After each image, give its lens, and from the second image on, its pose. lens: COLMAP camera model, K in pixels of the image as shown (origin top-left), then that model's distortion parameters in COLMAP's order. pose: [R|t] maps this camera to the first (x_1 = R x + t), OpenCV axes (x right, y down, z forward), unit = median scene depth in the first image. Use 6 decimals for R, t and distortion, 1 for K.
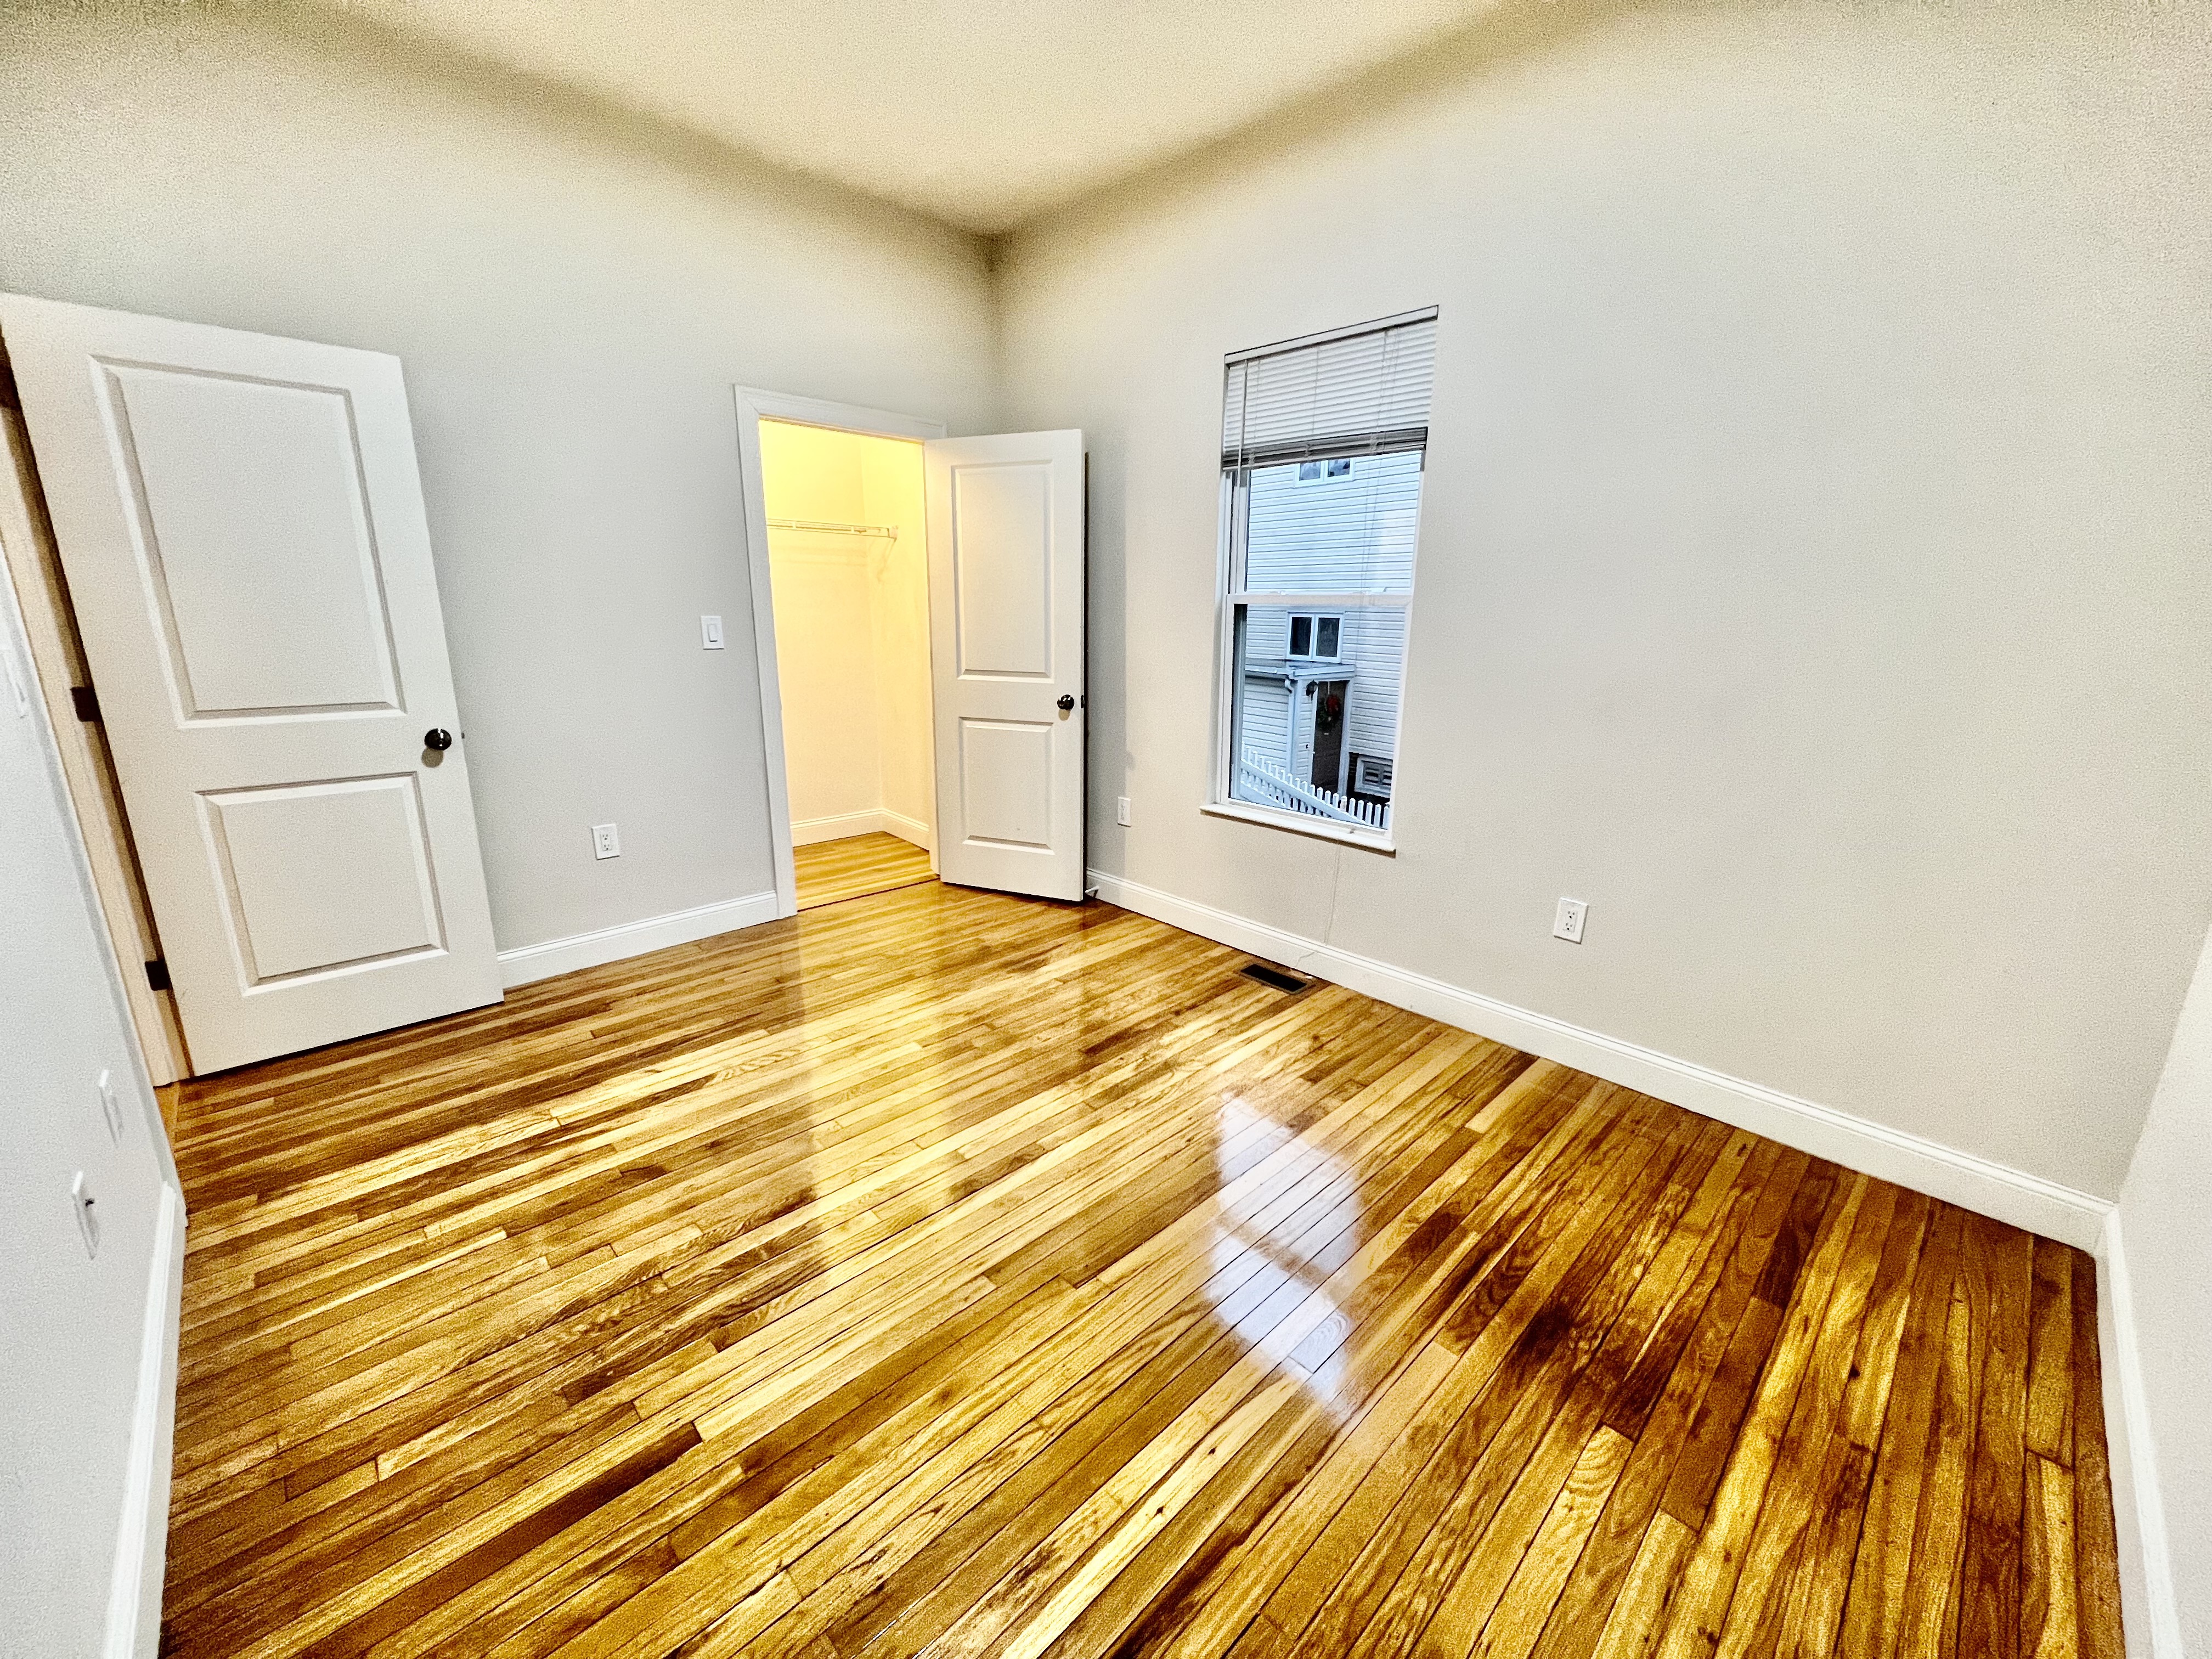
lens RADIAL K [[880.6, 0, 1103.6], [0, 880.6, 825.8], [0, 0, 1]] dist [-0.000417, 0.000519]
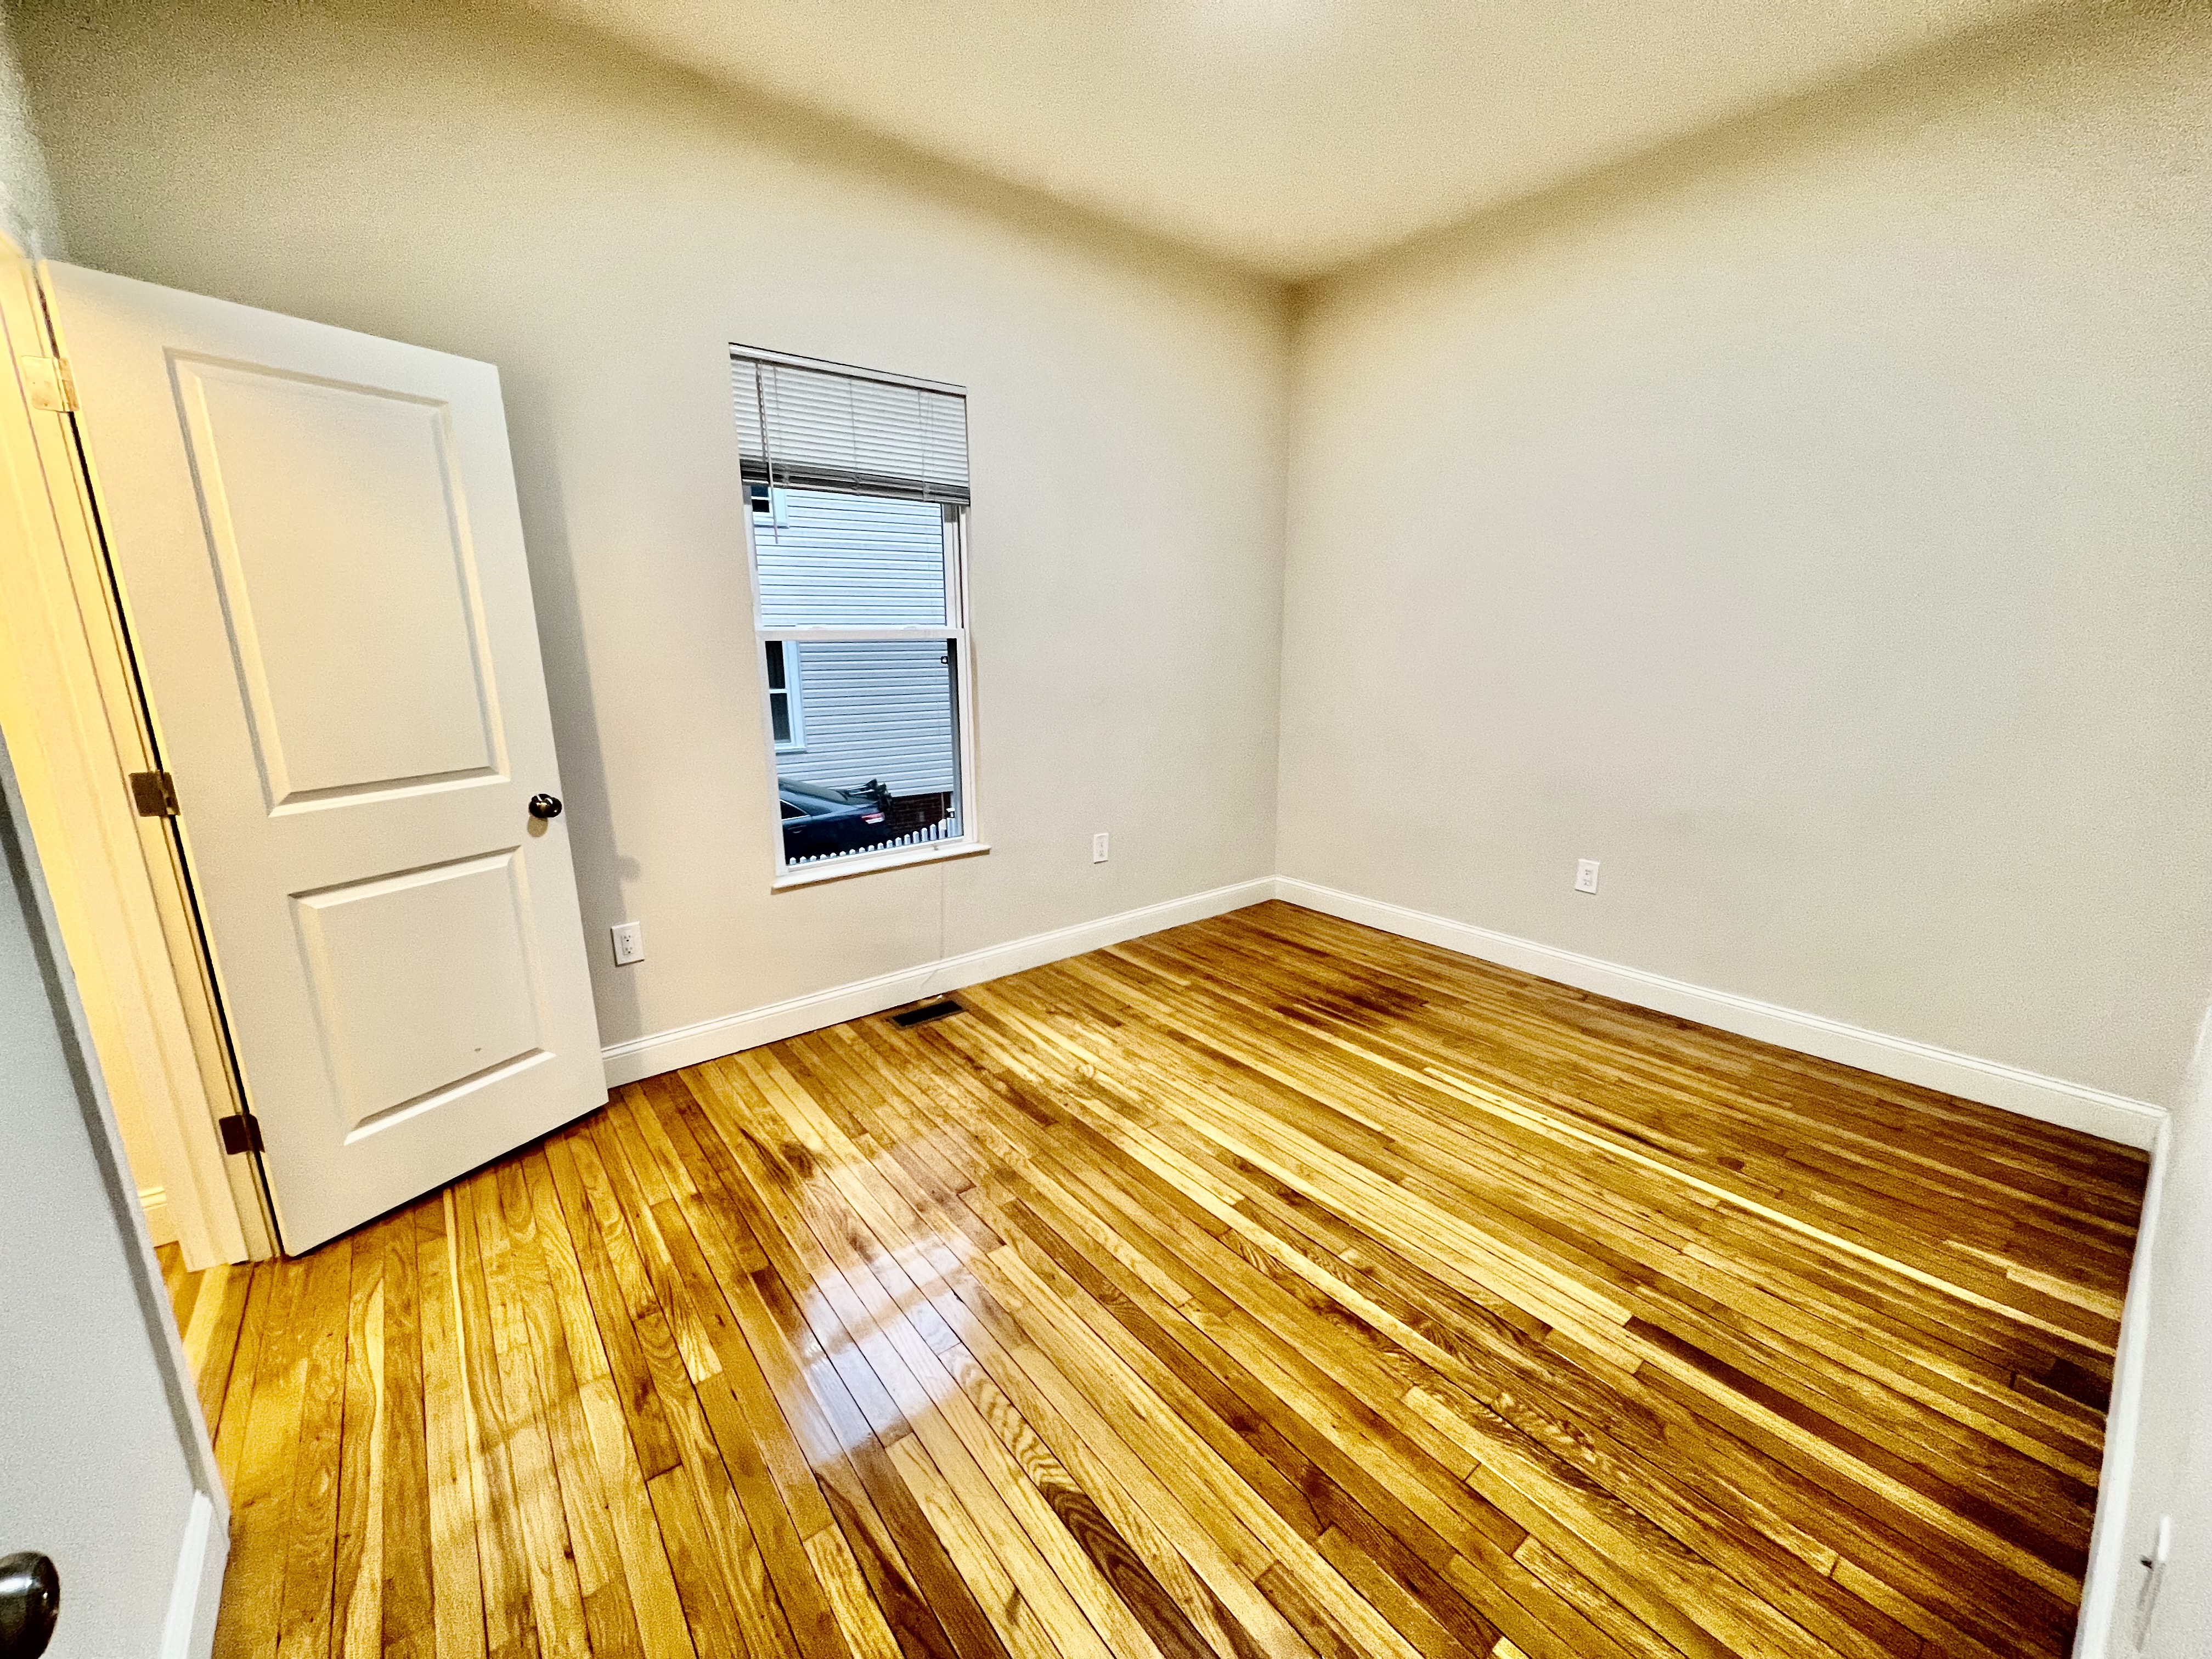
lens RADIAL K [[880.6, 0, 1103.6], [0, 880.6, 825.8], [0, 0, 1]] dist [-0.000417, 0.000519]
pose [[0.091782, -0.228071, 0.969309, -1.048596], [0.253300, 0.946745, 0.198777, -0.259946], [-0.963024, 0.227282, 0.144665, 0.924725]]
